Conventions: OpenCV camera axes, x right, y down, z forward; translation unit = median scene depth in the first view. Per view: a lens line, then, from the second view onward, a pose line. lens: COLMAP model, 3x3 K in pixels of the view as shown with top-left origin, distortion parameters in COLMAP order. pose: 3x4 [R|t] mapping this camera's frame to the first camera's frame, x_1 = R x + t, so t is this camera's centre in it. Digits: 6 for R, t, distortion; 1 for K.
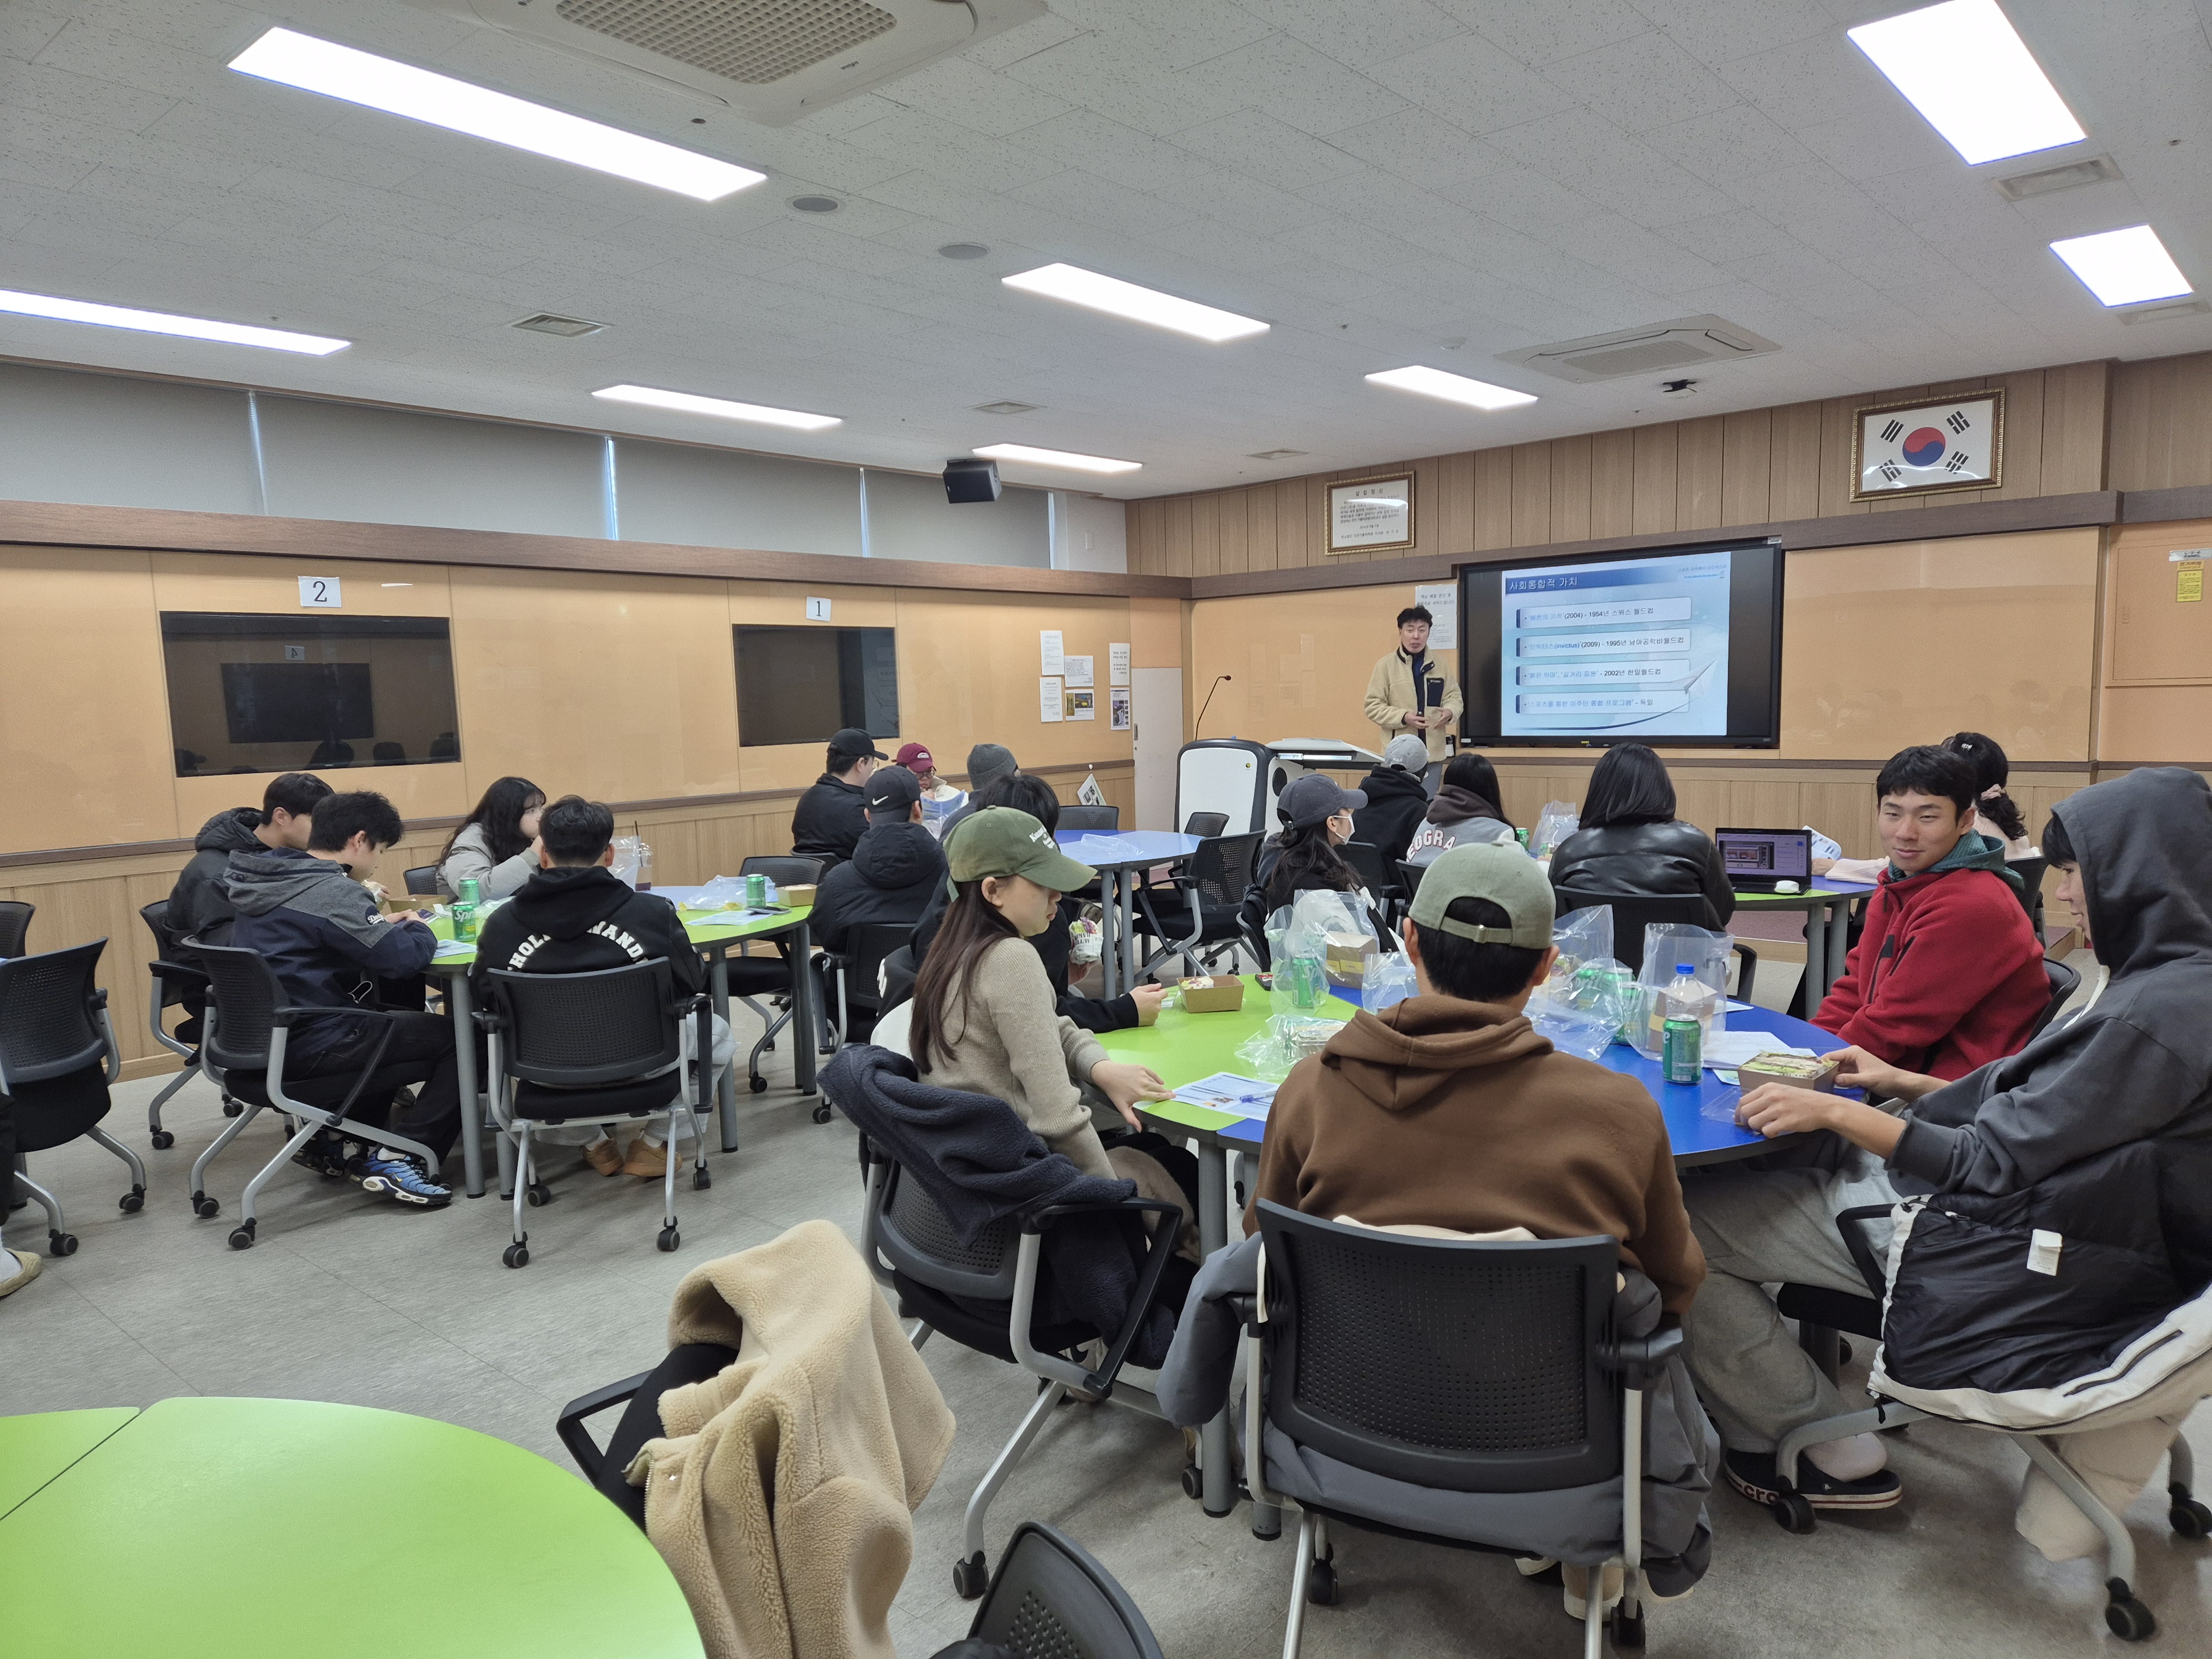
lens RADIAL K [[1545.5, 0, 1083.9], [0, 1545.5, 834.2], [0, 0, 1]] dist [0.029321, -0.029835]
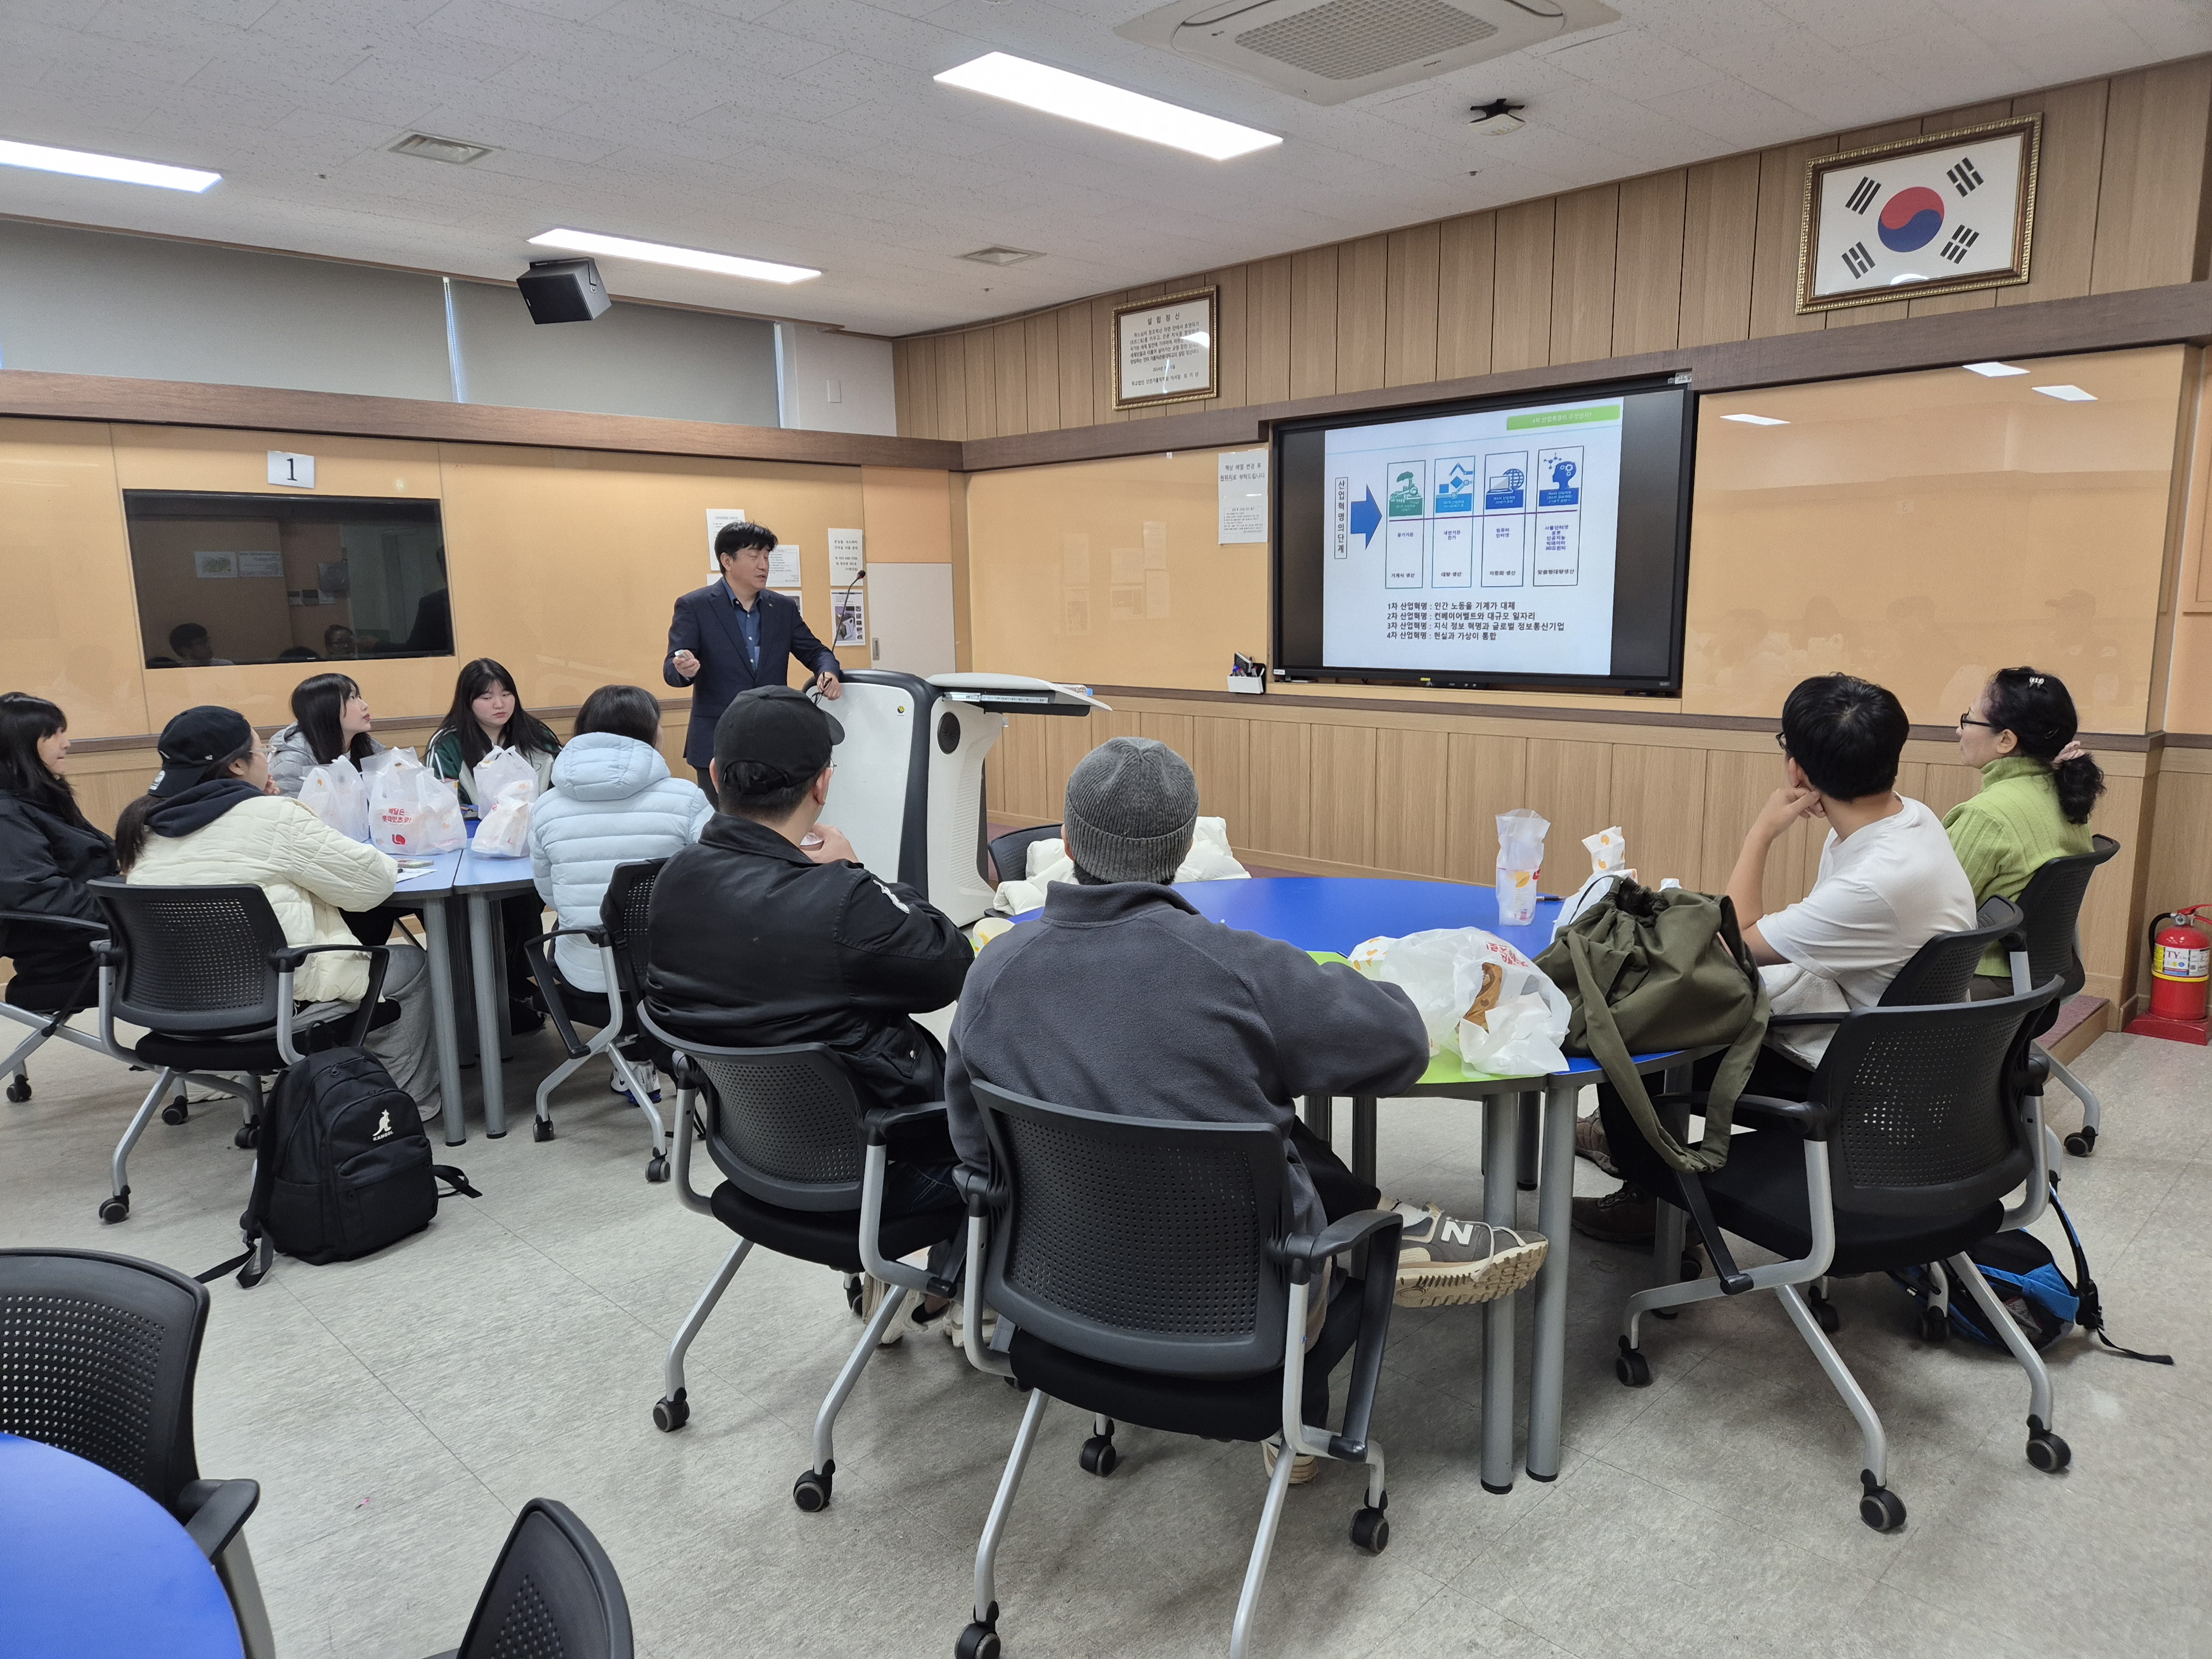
lens RADIAL K [[1545.5, 0, 1110.9], [0, 1545.5, 863.4], [0, 0, 1]] dist [0.029321, -0.029835]
pose [[0.997914, 0.024519, -0.059717, 0.227204], [-0.019334, 0.996115, 0.085916, -0.034292], [0.061591, -0.084582, 0.994511, 0.292135]]
